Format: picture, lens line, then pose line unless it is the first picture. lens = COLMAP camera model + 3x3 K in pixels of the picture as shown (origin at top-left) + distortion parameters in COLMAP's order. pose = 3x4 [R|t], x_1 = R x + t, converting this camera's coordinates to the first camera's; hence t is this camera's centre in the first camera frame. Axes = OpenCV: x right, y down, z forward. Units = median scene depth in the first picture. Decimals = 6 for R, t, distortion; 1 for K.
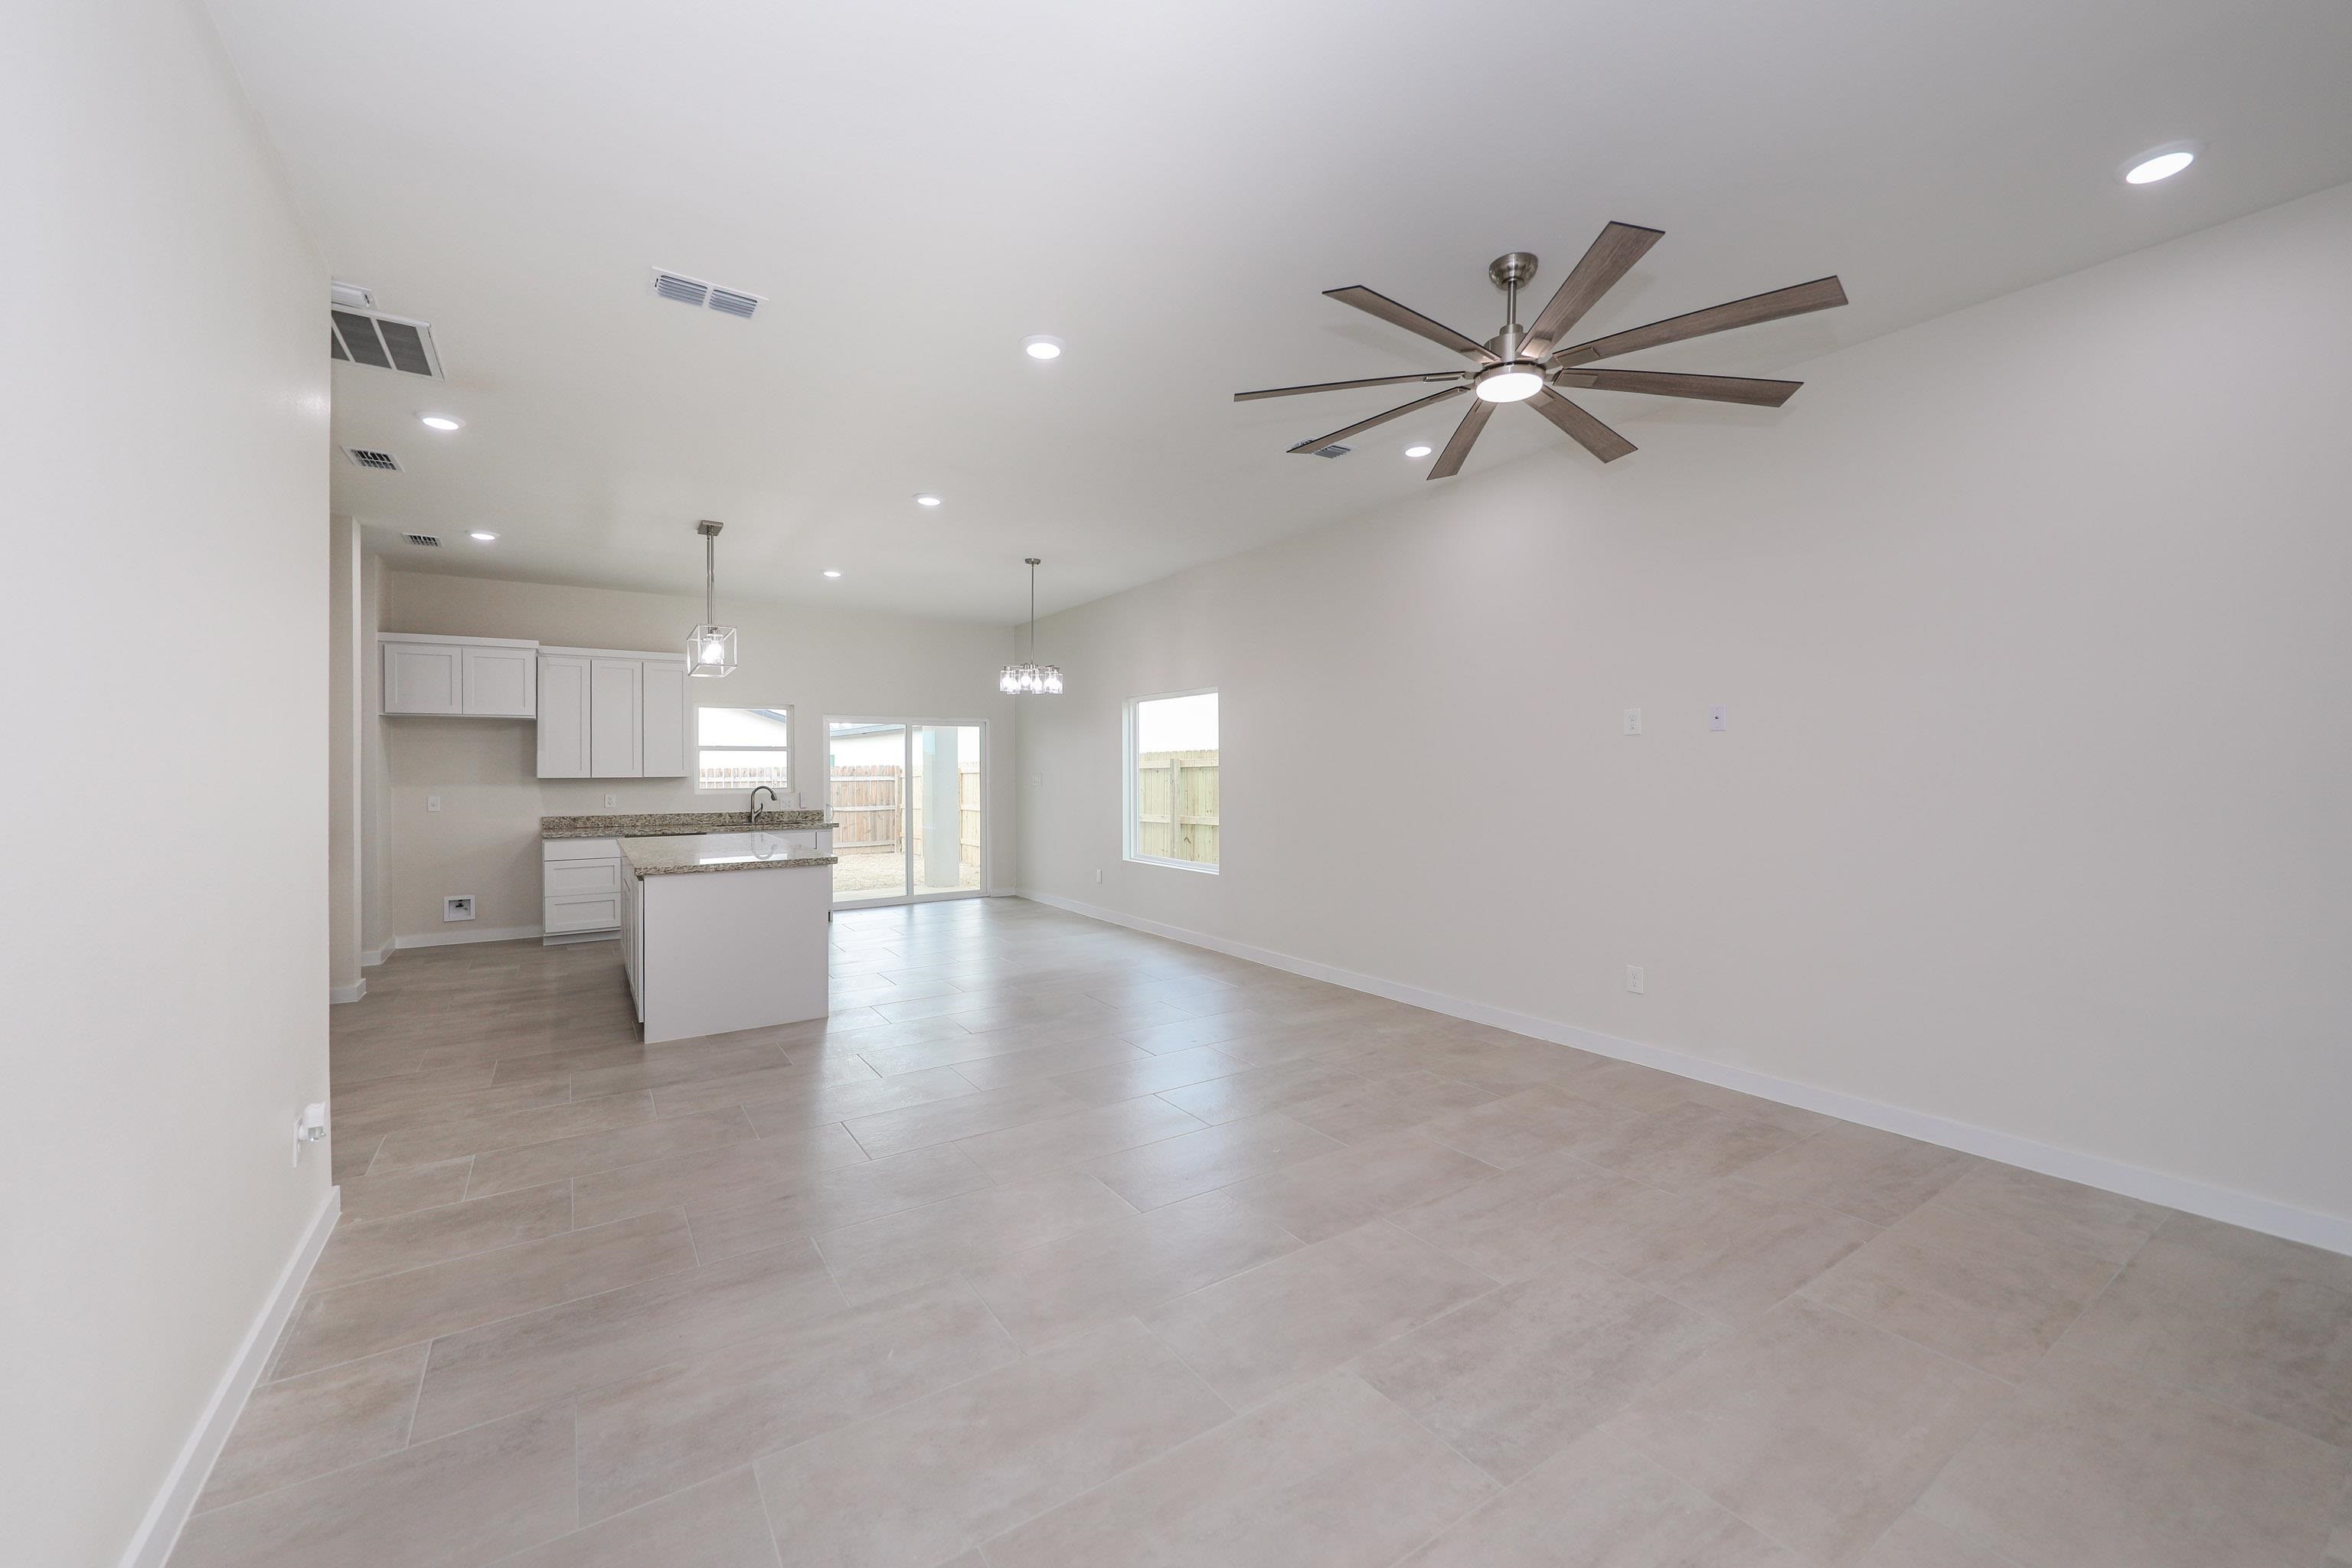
lens RADIAL K [[930.1, 0, 1176.0], [0, 930.1, 778.0], [0, 0, 1]] dist [0.007029, -0.001965]
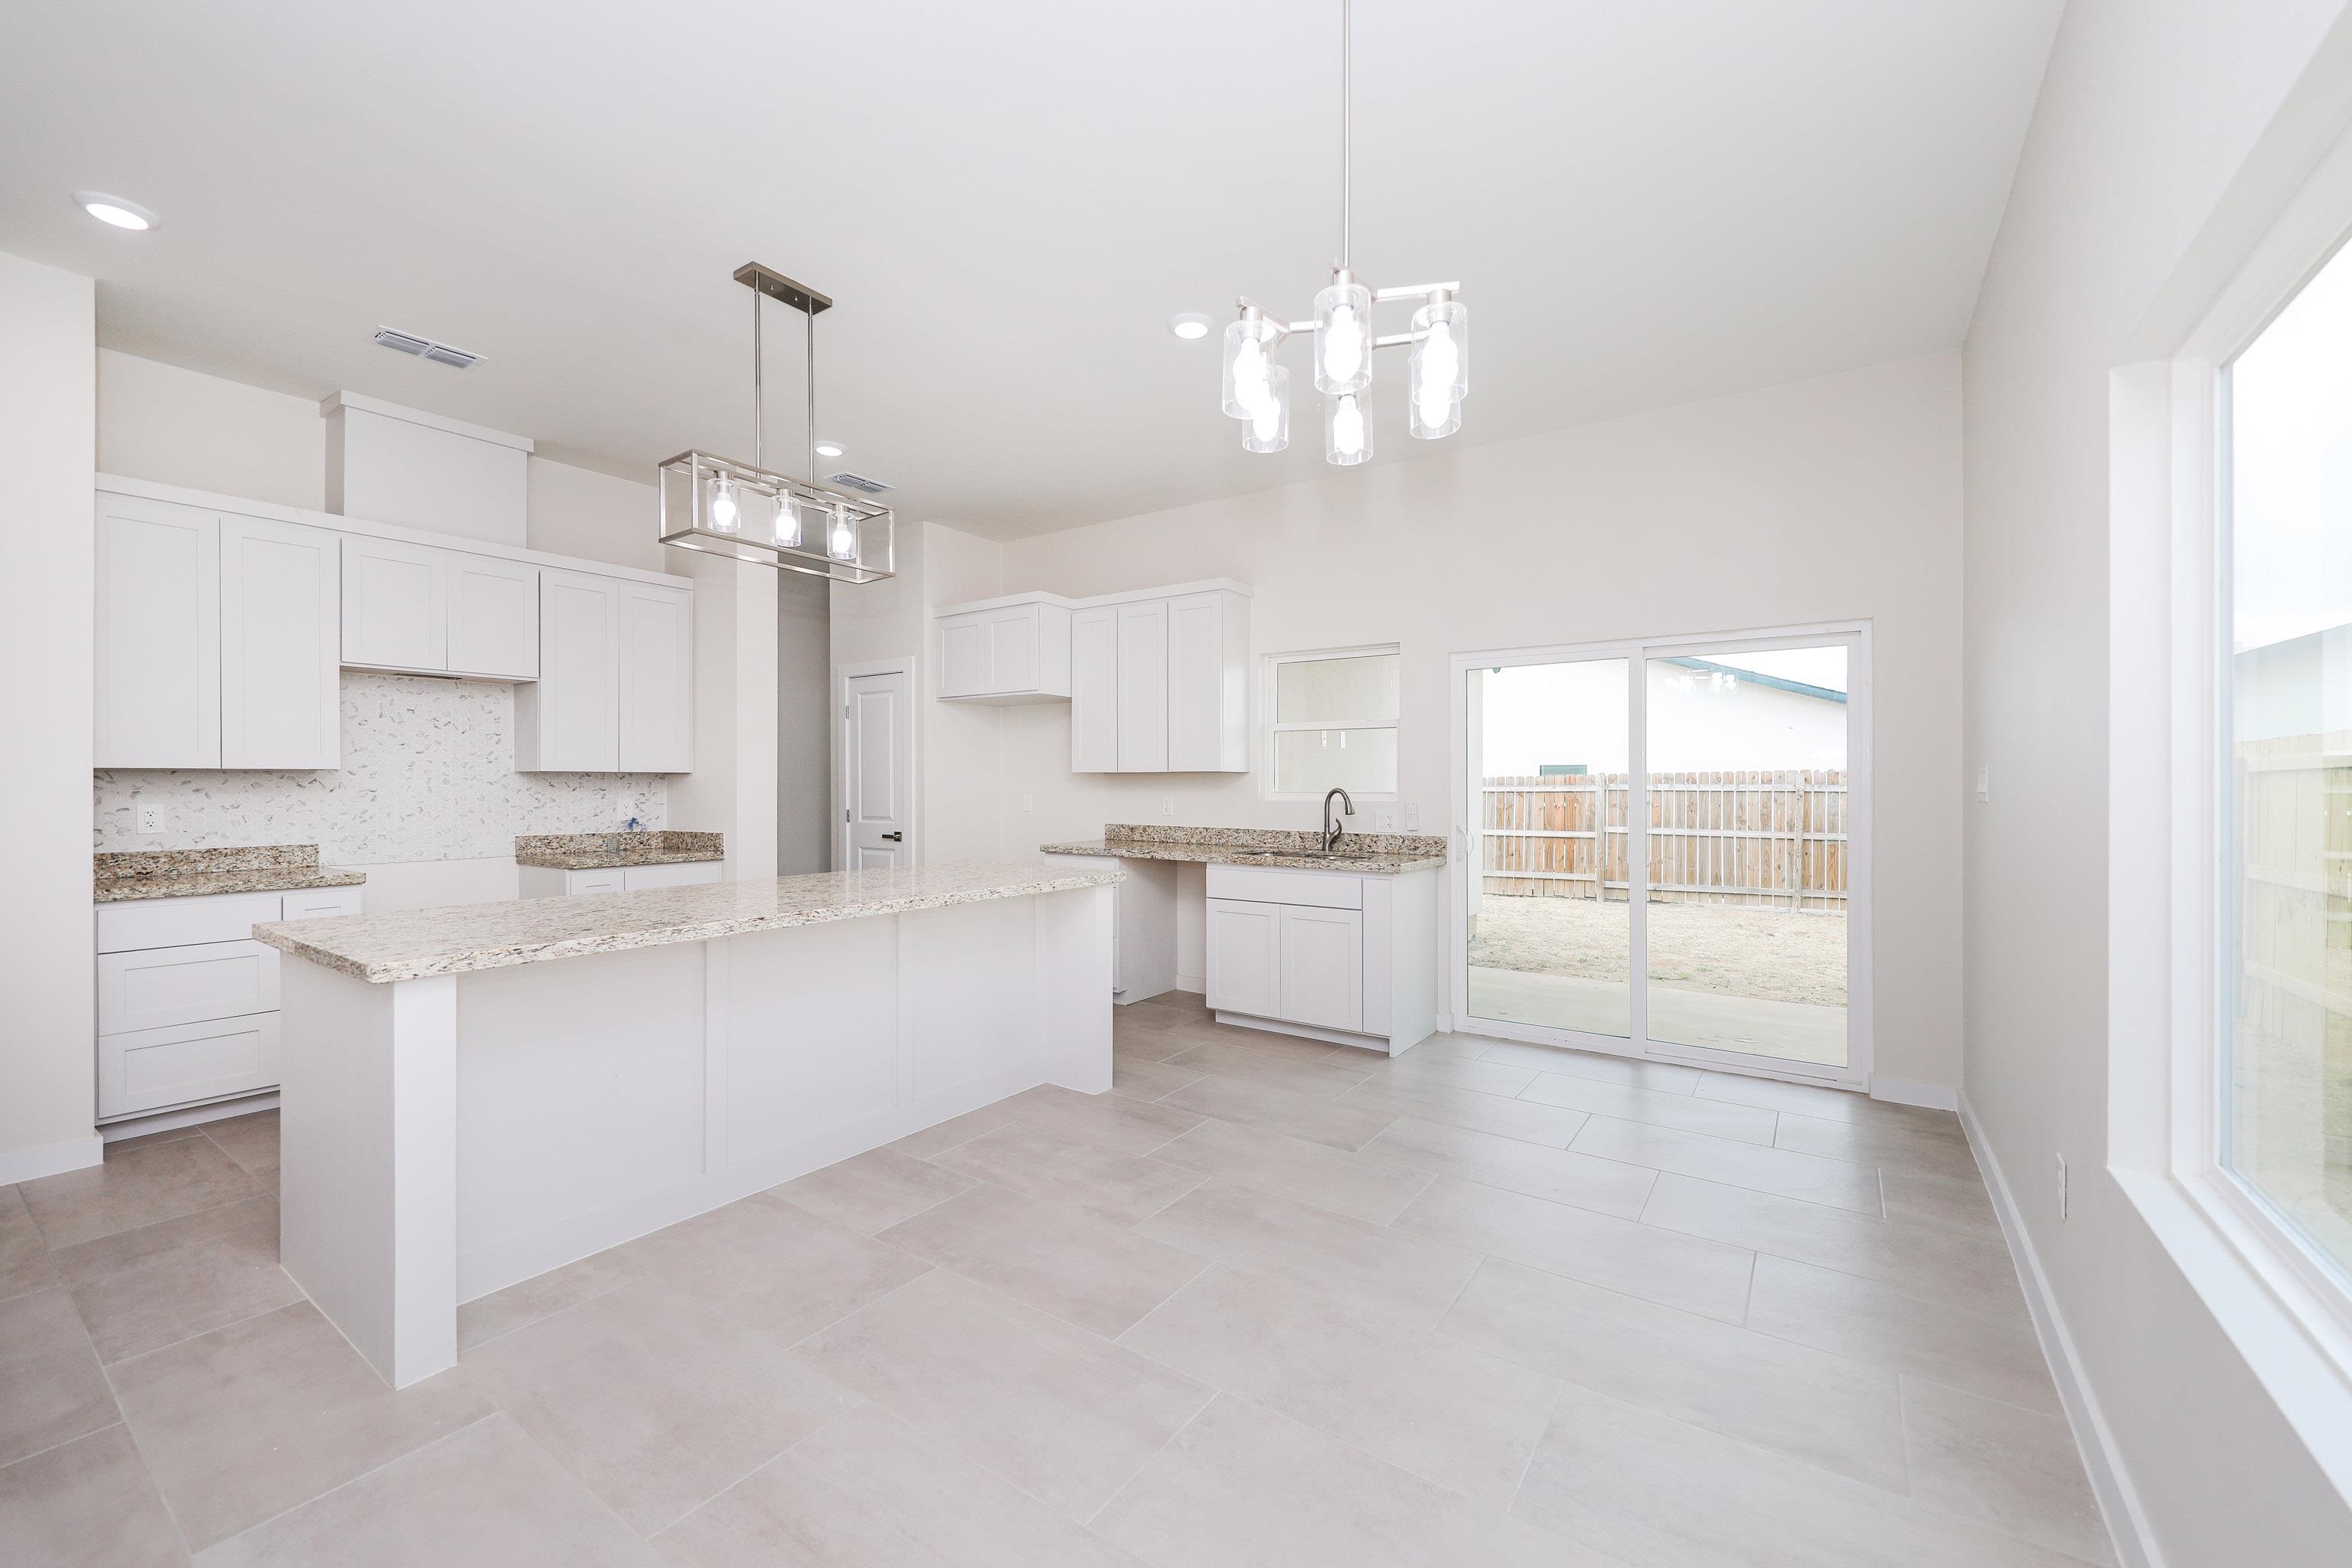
lens RADIAL K [[930.1, 0, 1181.9], [0, 930.1, 780.5], [0, 0, 1]] dist [0.007029, -0.001965]
pose [[0.367982, 0.008323, -0.929796, 0.061963], [-0.006502, 0.999959, 0.006378, 0.000114], [0.929810, 0.003699, 0.368021, 0.724646]]
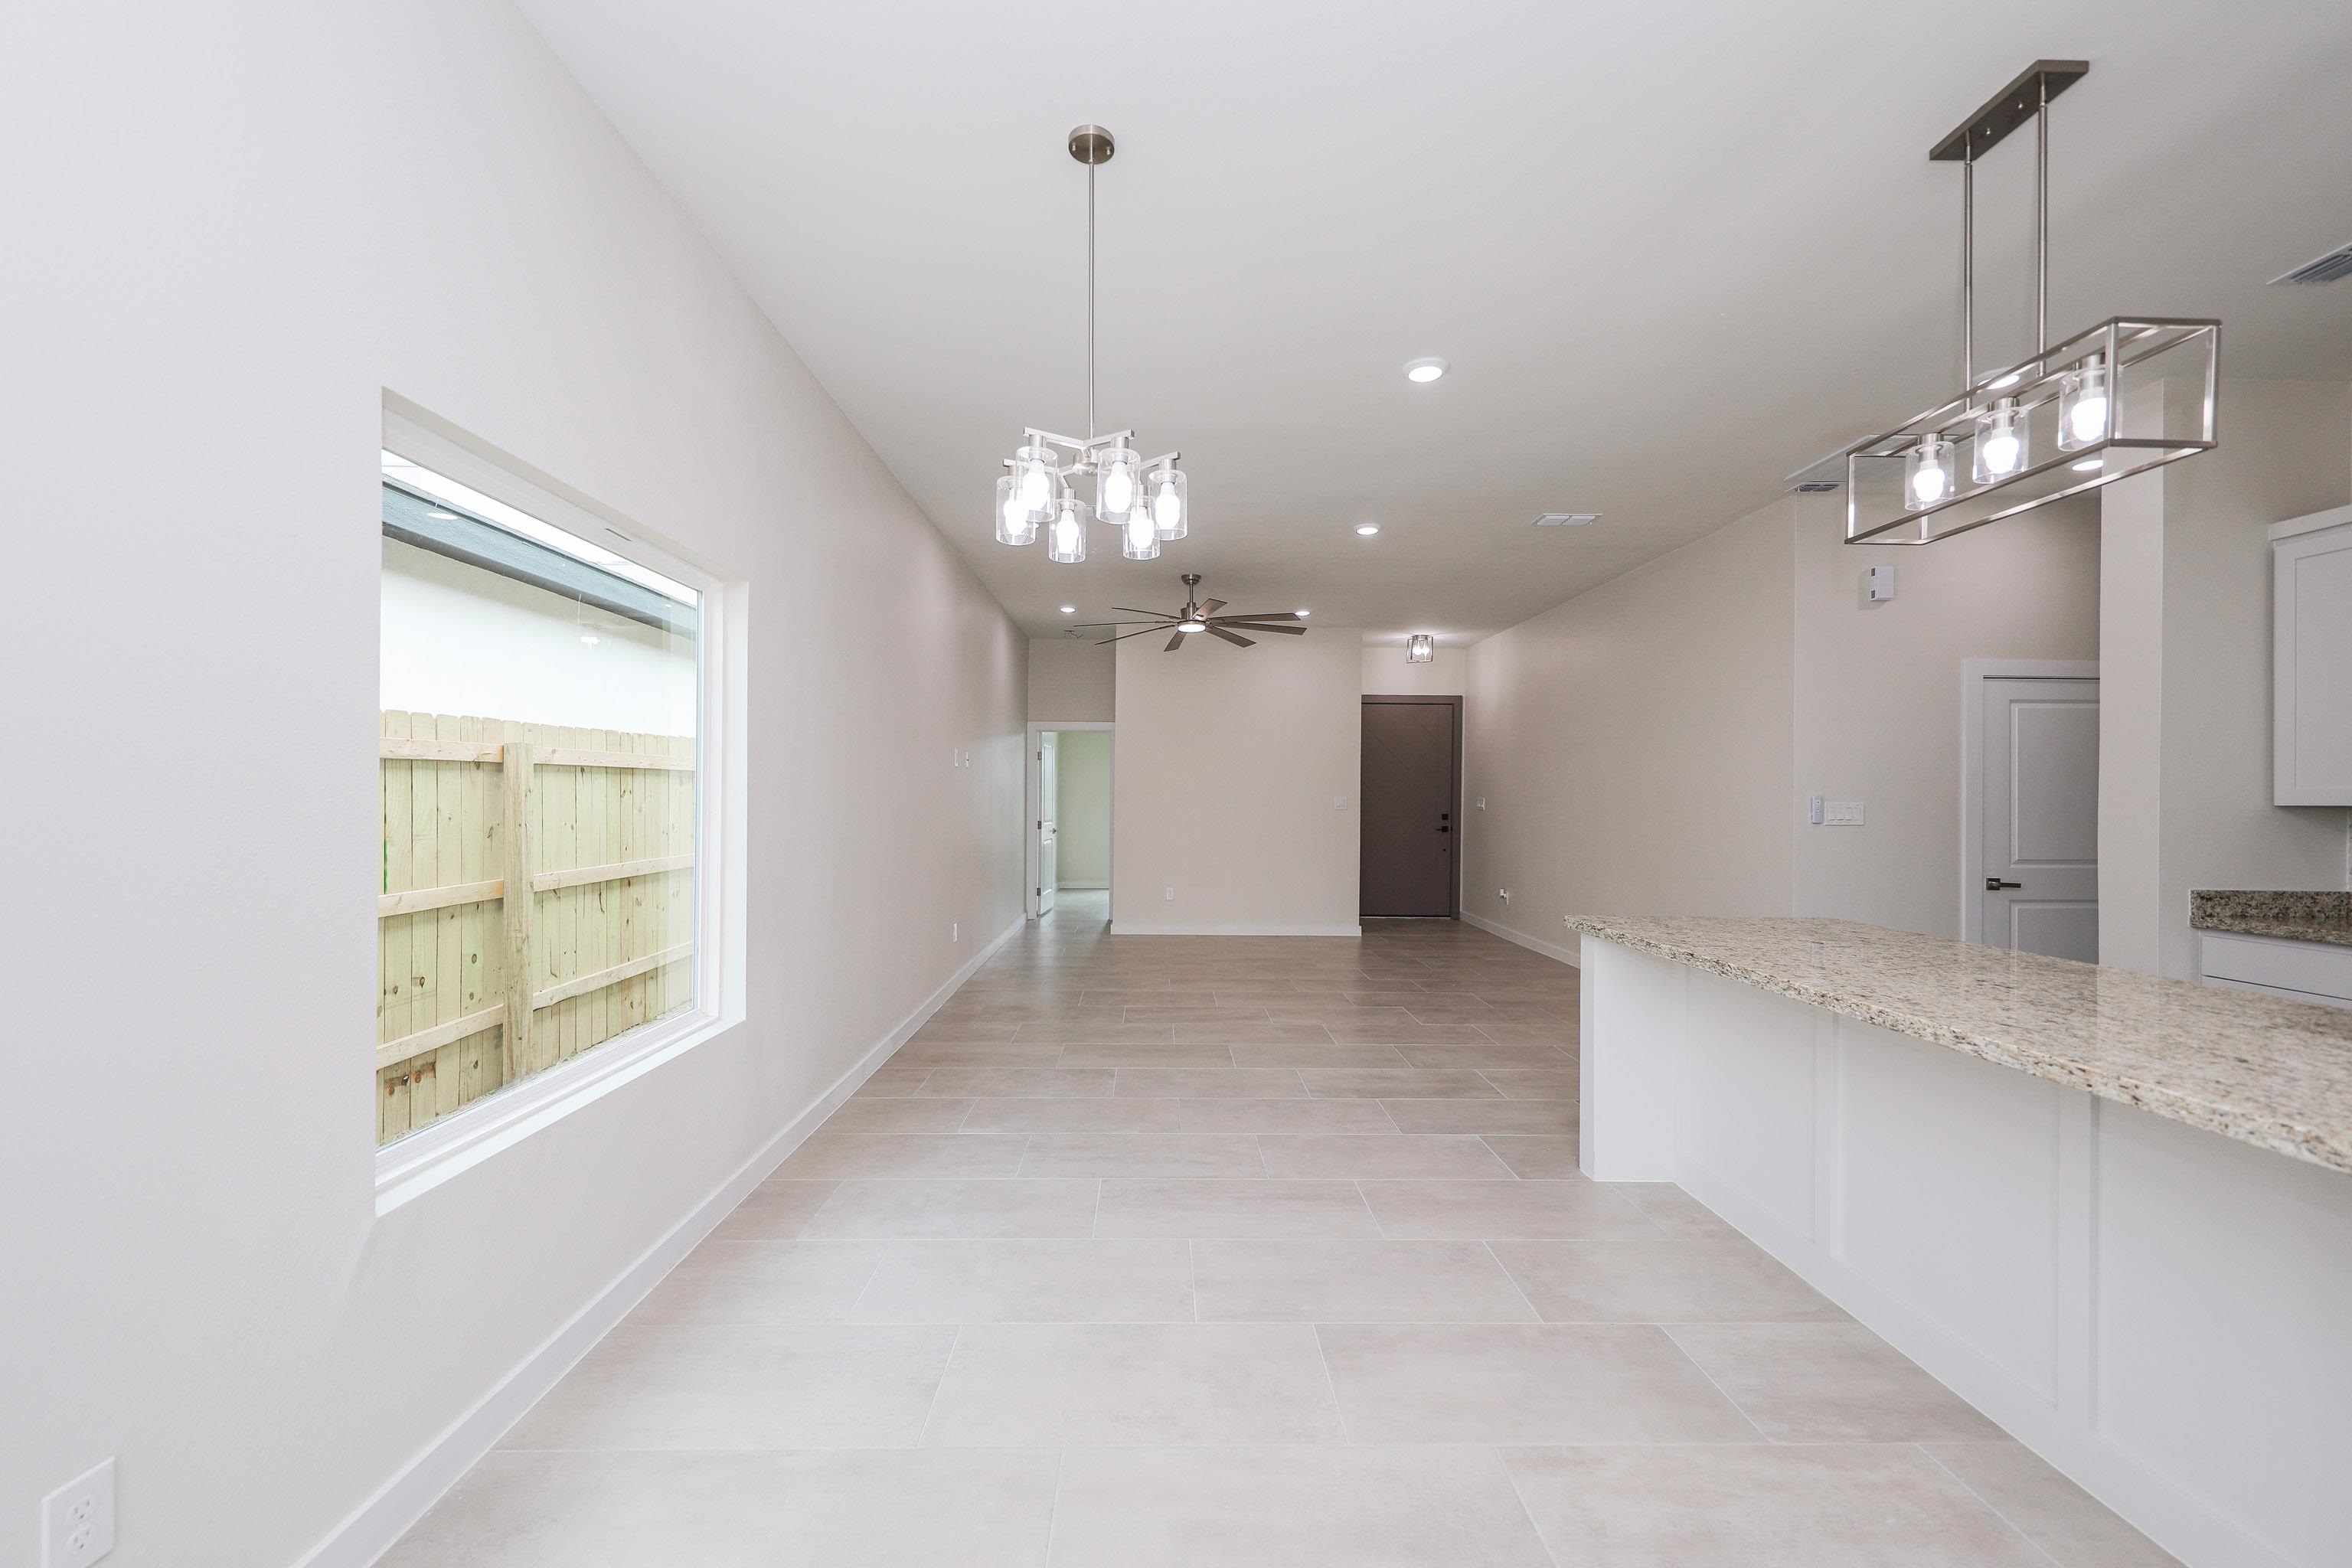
lens RADIAL K [[930.1, 0, 1176.5], [0, 930.1, 799.0], [0, 0, 1]] dist [0.007029, -0.001965]
pose [[-0.843142, 0.005037, 0.537667, -0.298526], [0.002092, 0.999979, -0.006087, -0.001347], [-0.537686, -0.004007, -0.843135, 1.061807]]
